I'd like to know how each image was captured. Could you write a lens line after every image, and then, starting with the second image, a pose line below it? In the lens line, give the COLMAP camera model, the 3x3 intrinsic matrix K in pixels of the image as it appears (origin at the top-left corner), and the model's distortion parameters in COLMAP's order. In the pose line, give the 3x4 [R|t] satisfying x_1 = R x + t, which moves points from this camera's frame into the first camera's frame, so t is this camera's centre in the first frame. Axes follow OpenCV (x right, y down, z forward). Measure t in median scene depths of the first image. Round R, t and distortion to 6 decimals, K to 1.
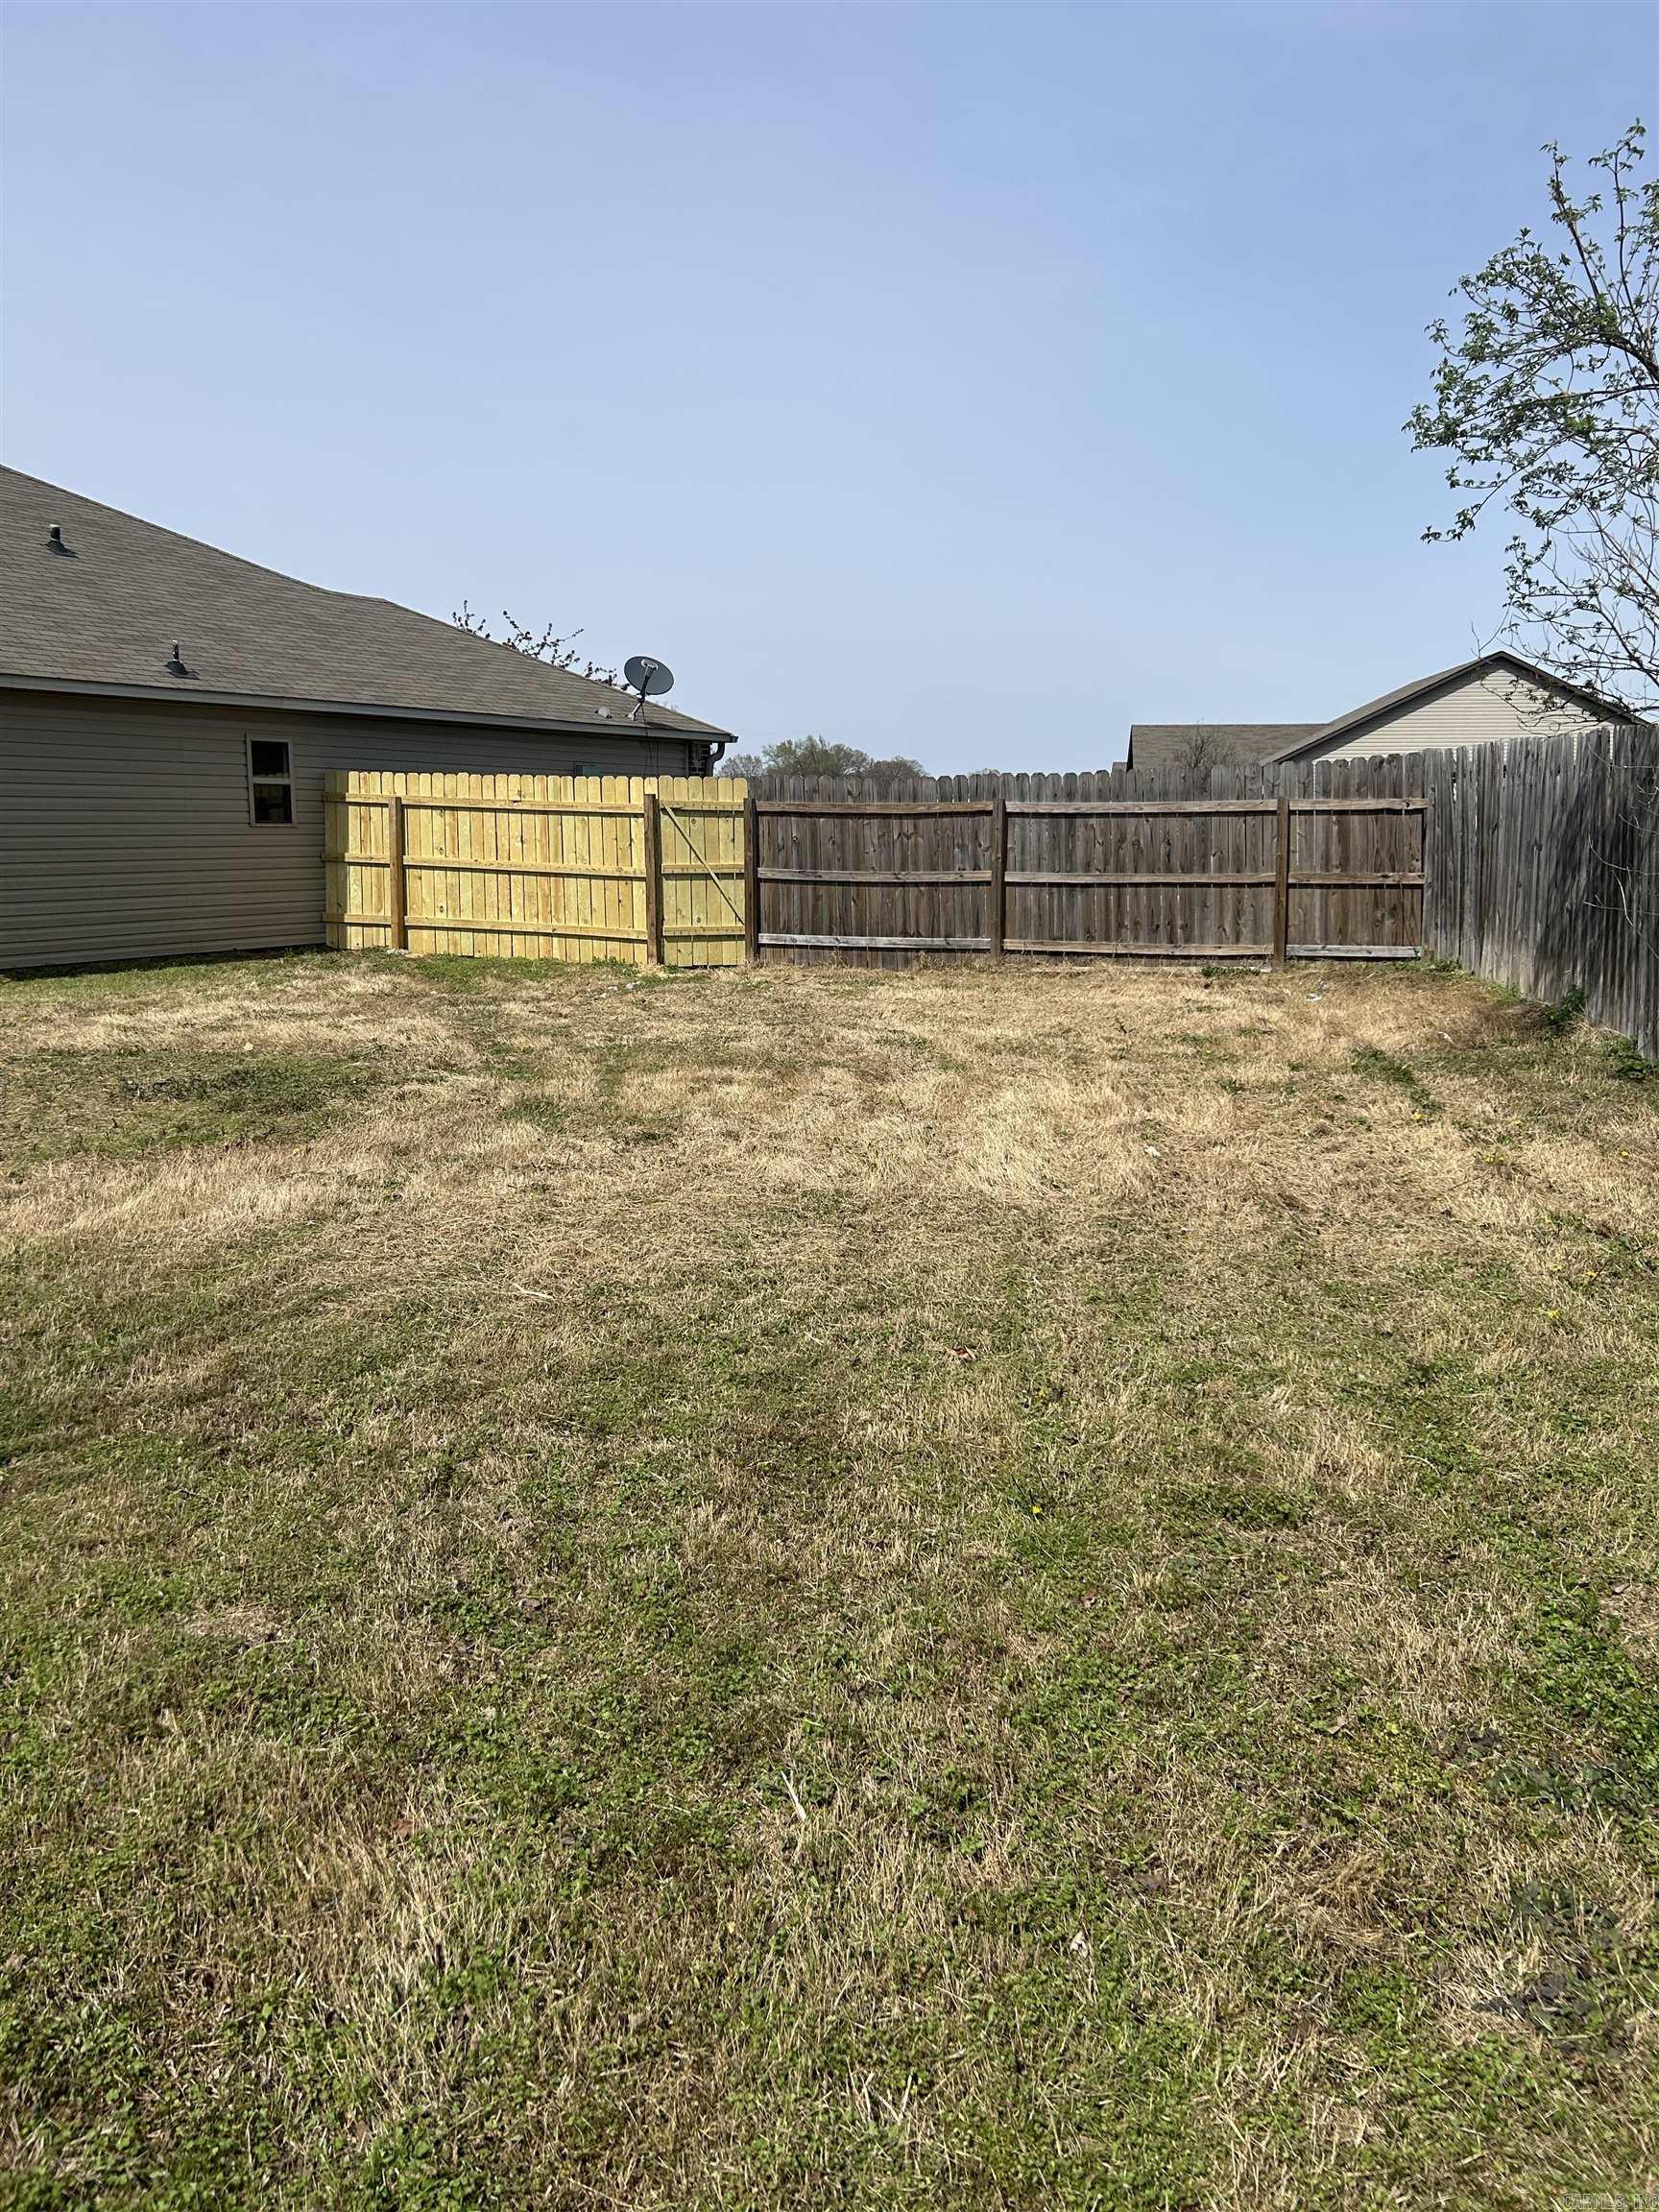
lens RADIAL K [[1672.8, 0, 836.7], [0, 1672.8, 1095.9], [0, 0, 1]] dist [0.058333, -0.050520]
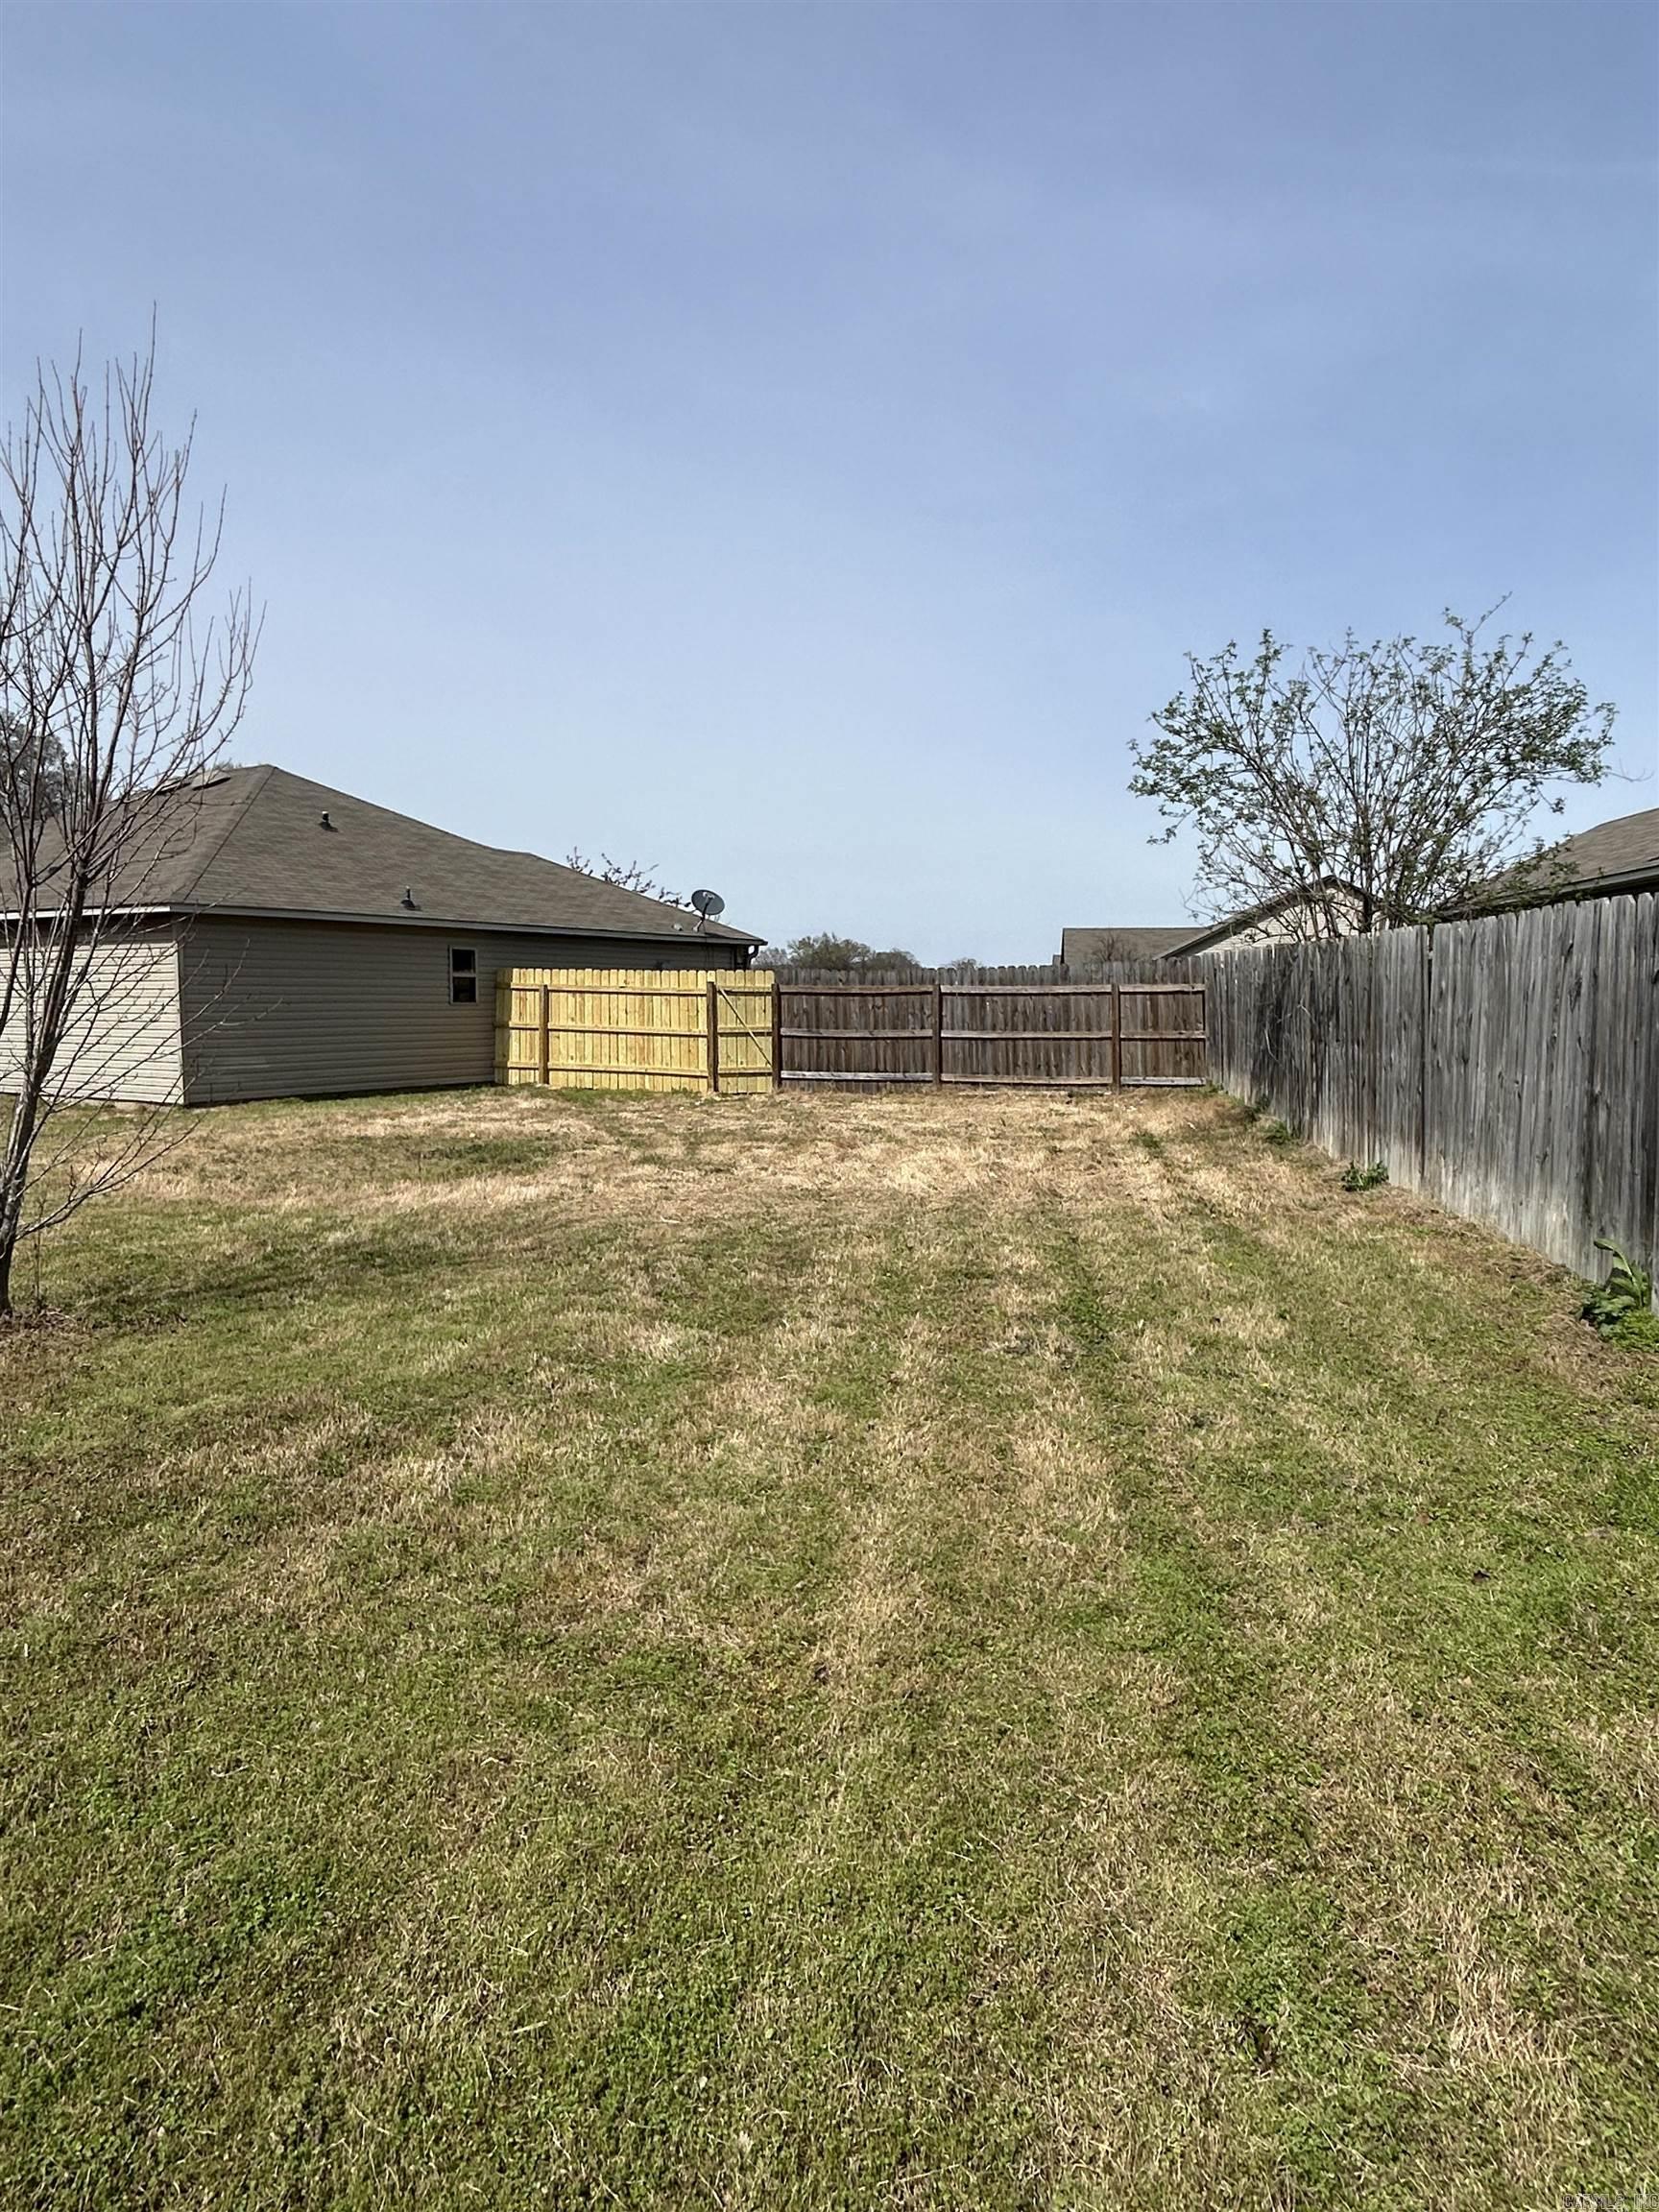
lens RADIAL K [[1371.3, 0, 829.3], [0, 1371.3, 1117.1], [0, 0, 1]] dist [-0.009716, 0.000732]
pose [[0.999910, -0.001907, -0.013284, 0.014763], [0.000870, 0.996983, -0.077615, 0.043664], [0.013392, 0.077597, 0.996895, -0.255022]]
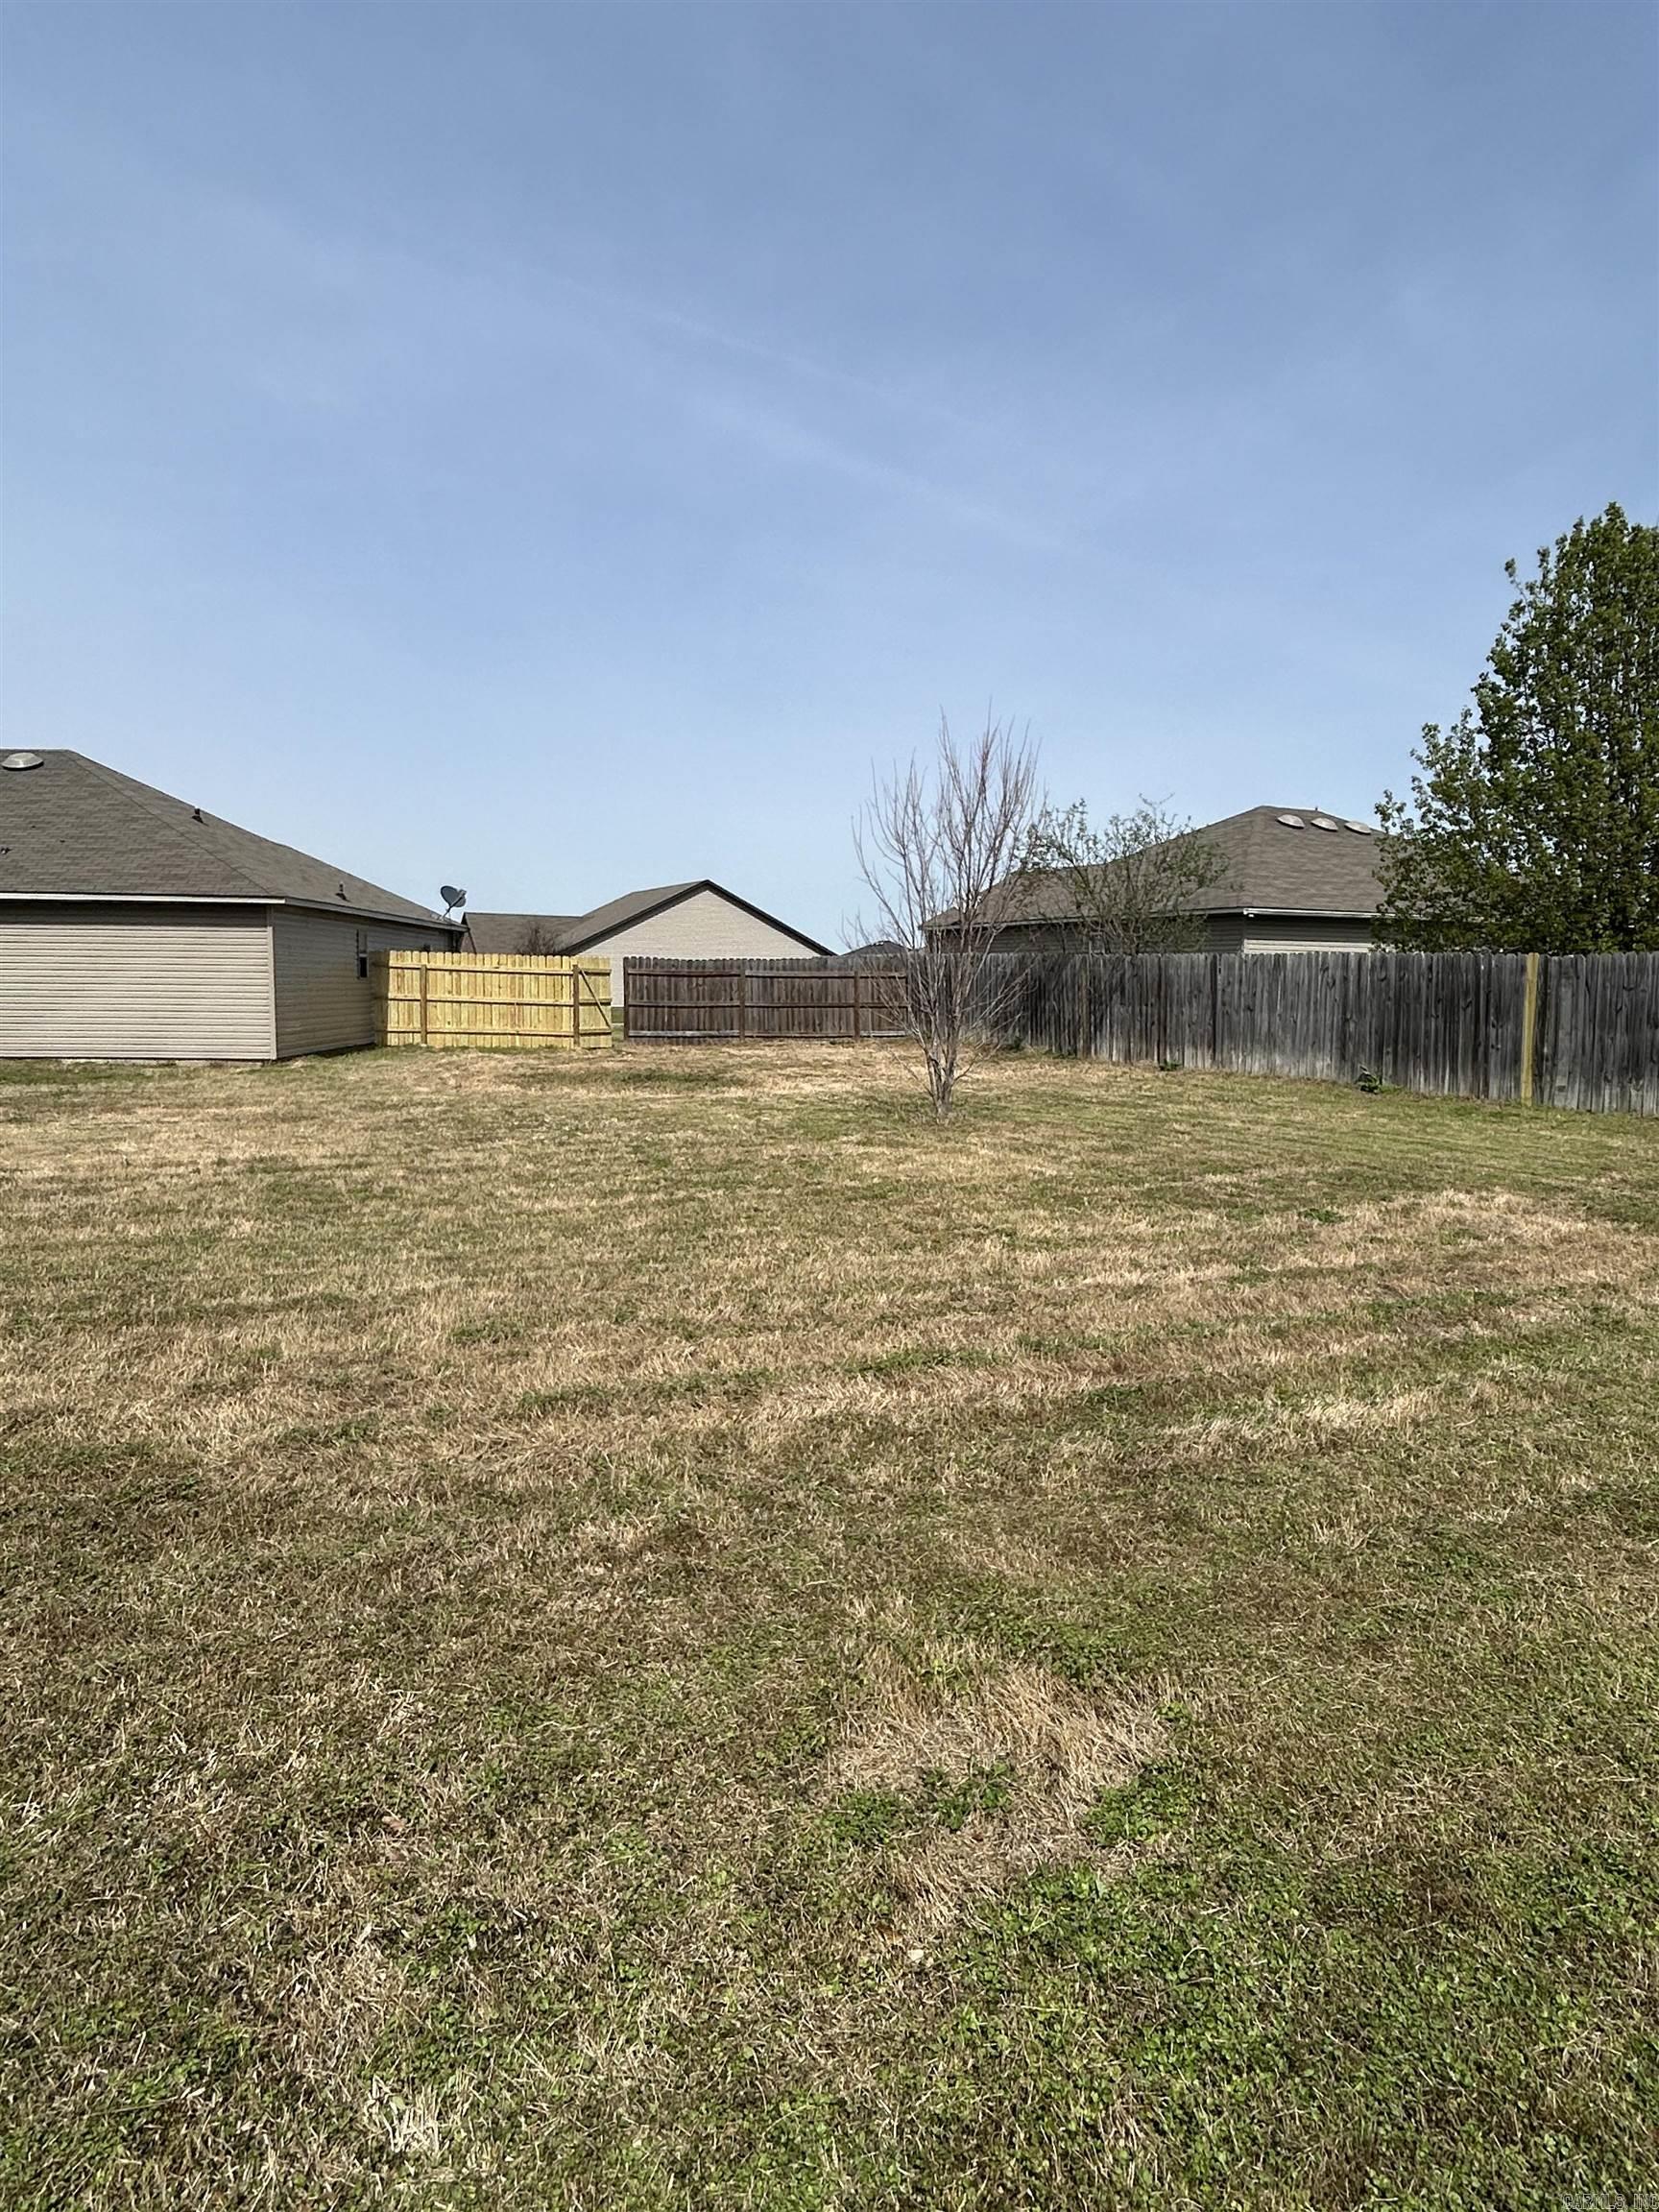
lens RADIAL K [[1371.3, 0, 827.6], [0, 1371.3, 1108.2], [0, 0, 1]] dist [-0.009716, 0.000732]
pose [[0.845315, -0.042556, 0.532571, -0.805430], [0.078325, 0.995923, -0.044741, 0.102969], [-0.528496, 0.079534, 0.845202, -0.623014]]
